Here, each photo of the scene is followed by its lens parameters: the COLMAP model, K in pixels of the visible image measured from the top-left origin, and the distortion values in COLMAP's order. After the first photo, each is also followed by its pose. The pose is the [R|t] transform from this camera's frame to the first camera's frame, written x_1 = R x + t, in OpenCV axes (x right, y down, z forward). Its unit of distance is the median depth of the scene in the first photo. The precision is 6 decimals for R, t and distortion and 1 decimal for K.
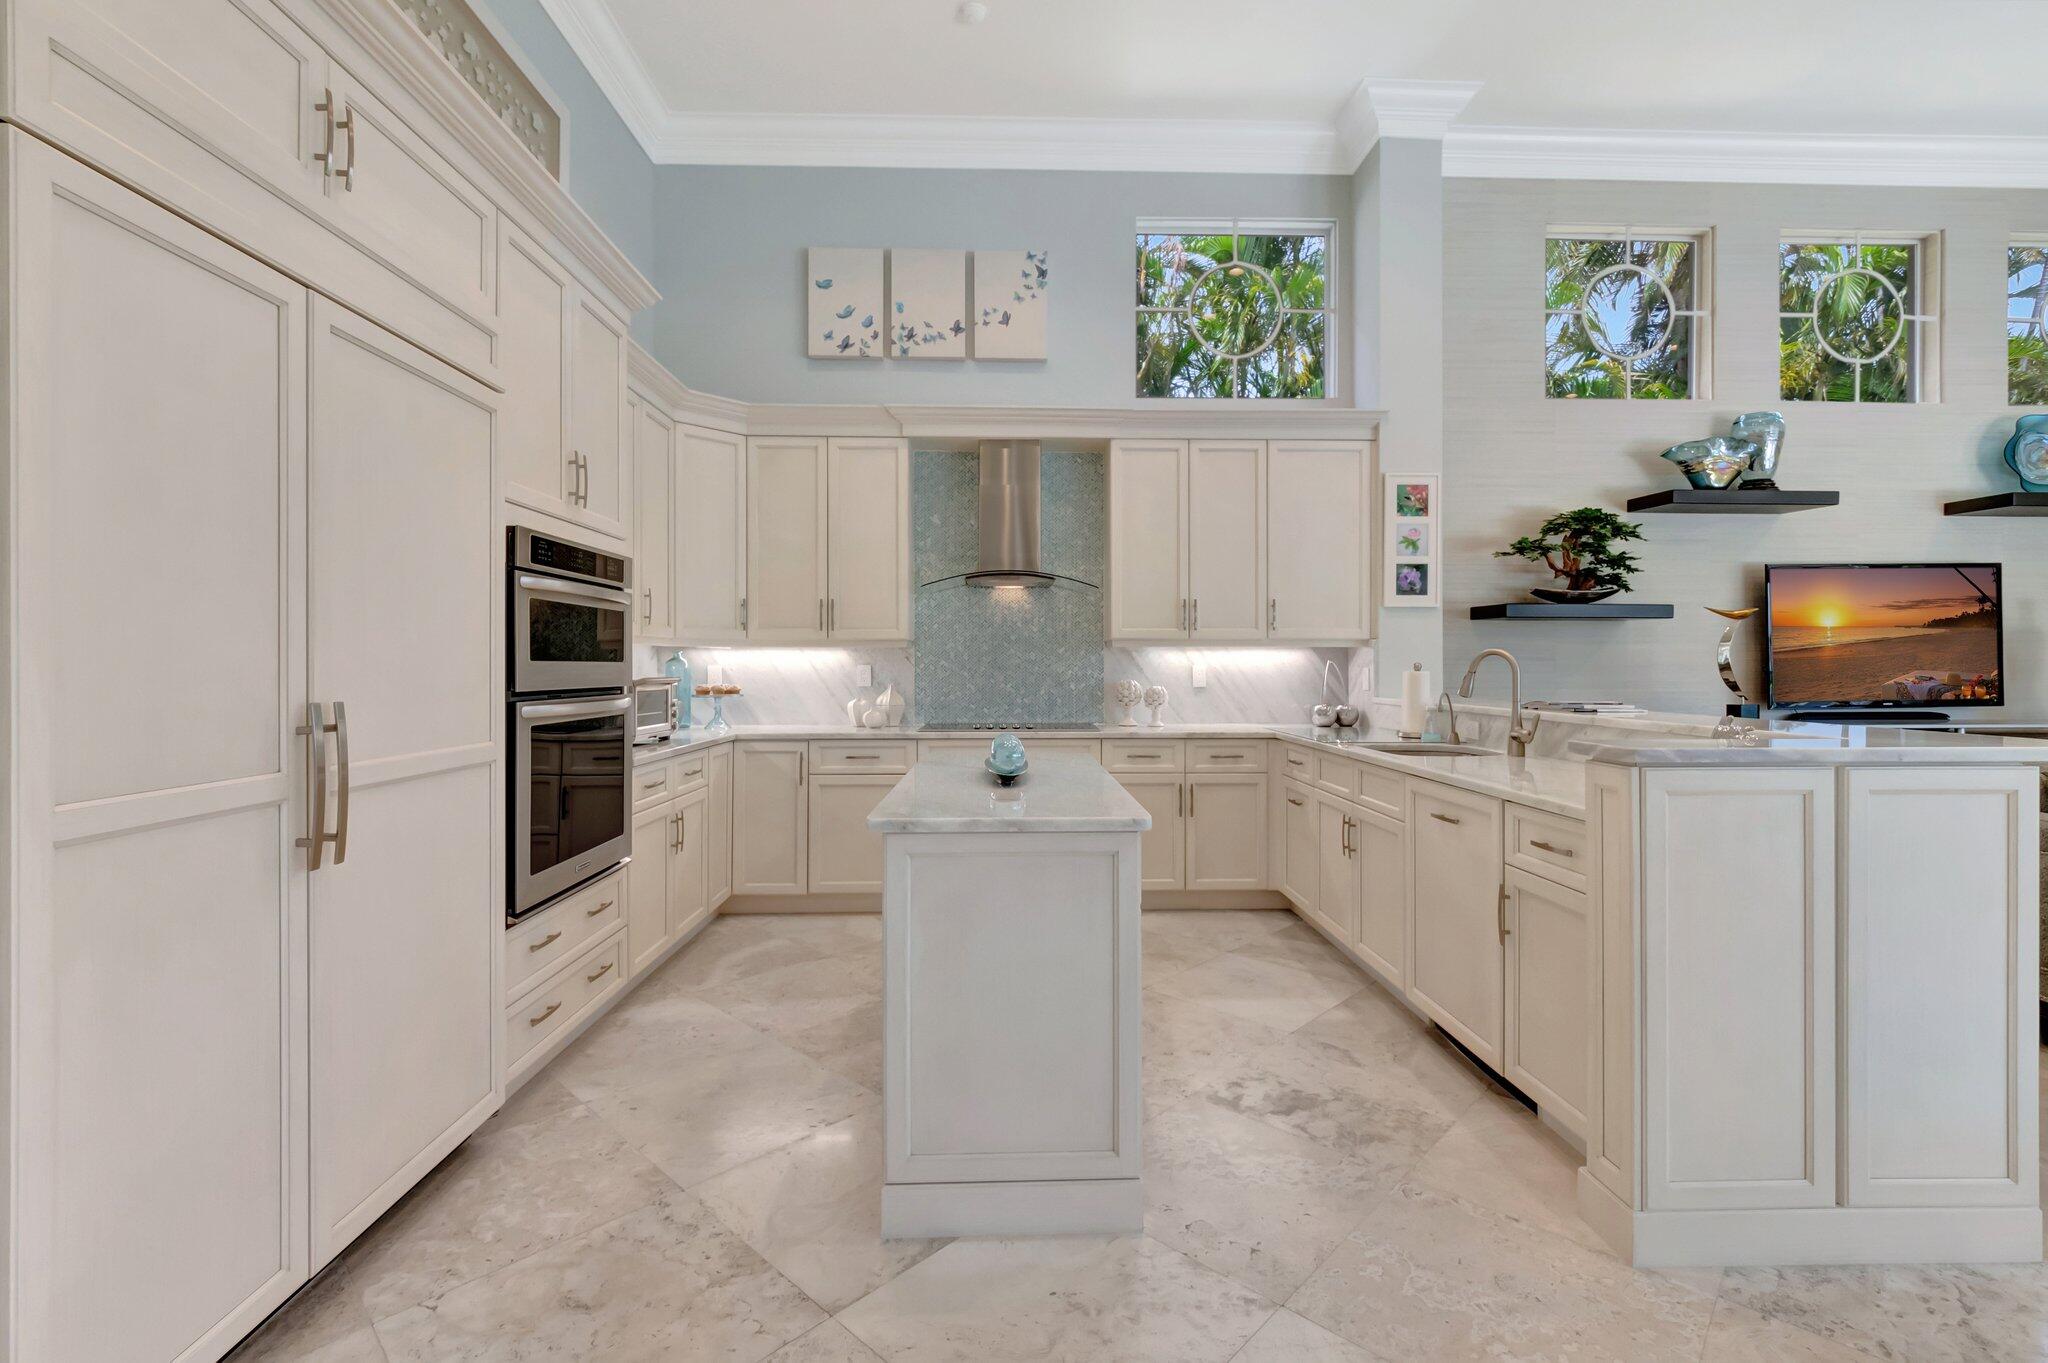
lens RADIAL K [[903.9, 0, 1029.3], [0, 903.9, 672.9], [0, 0, 1]] dist [-0.025272, 0.012157]
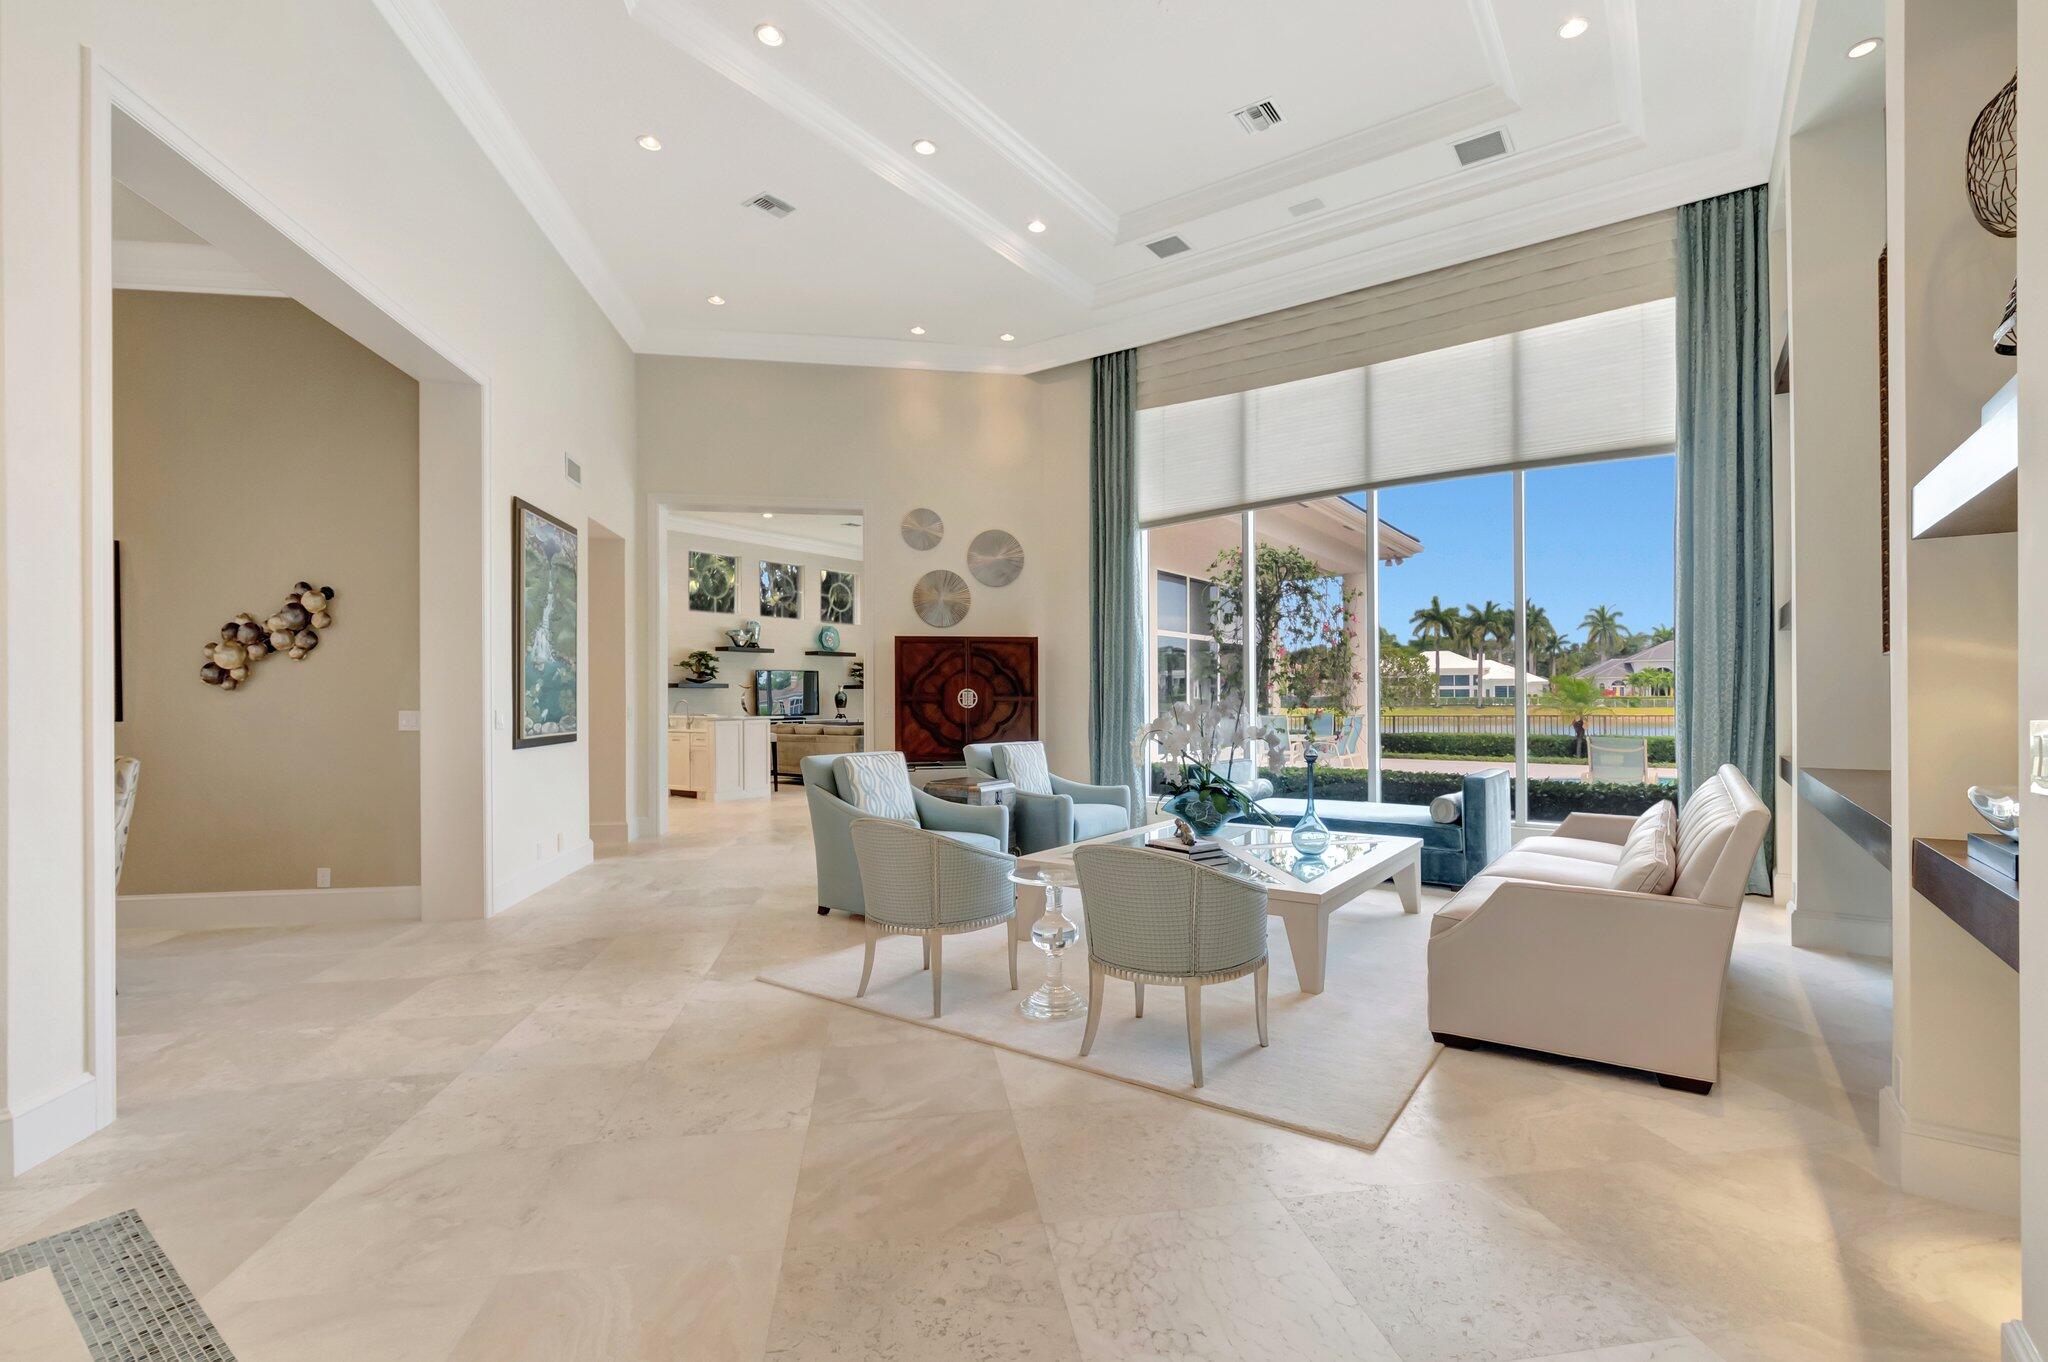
lens RADIAL K [[908.0, 0, 1037.0], [0, 908.0, 694.9], [0, 0, 1]] dist [-0.002247, -0.000573]
pose [[0.609177, -0.001251, 0.793033, -1.094710], [0.015489, 0.999827, -0.010321, 0.010416], [-0.792883, 0.018570, 0.609091, -1.716464]]
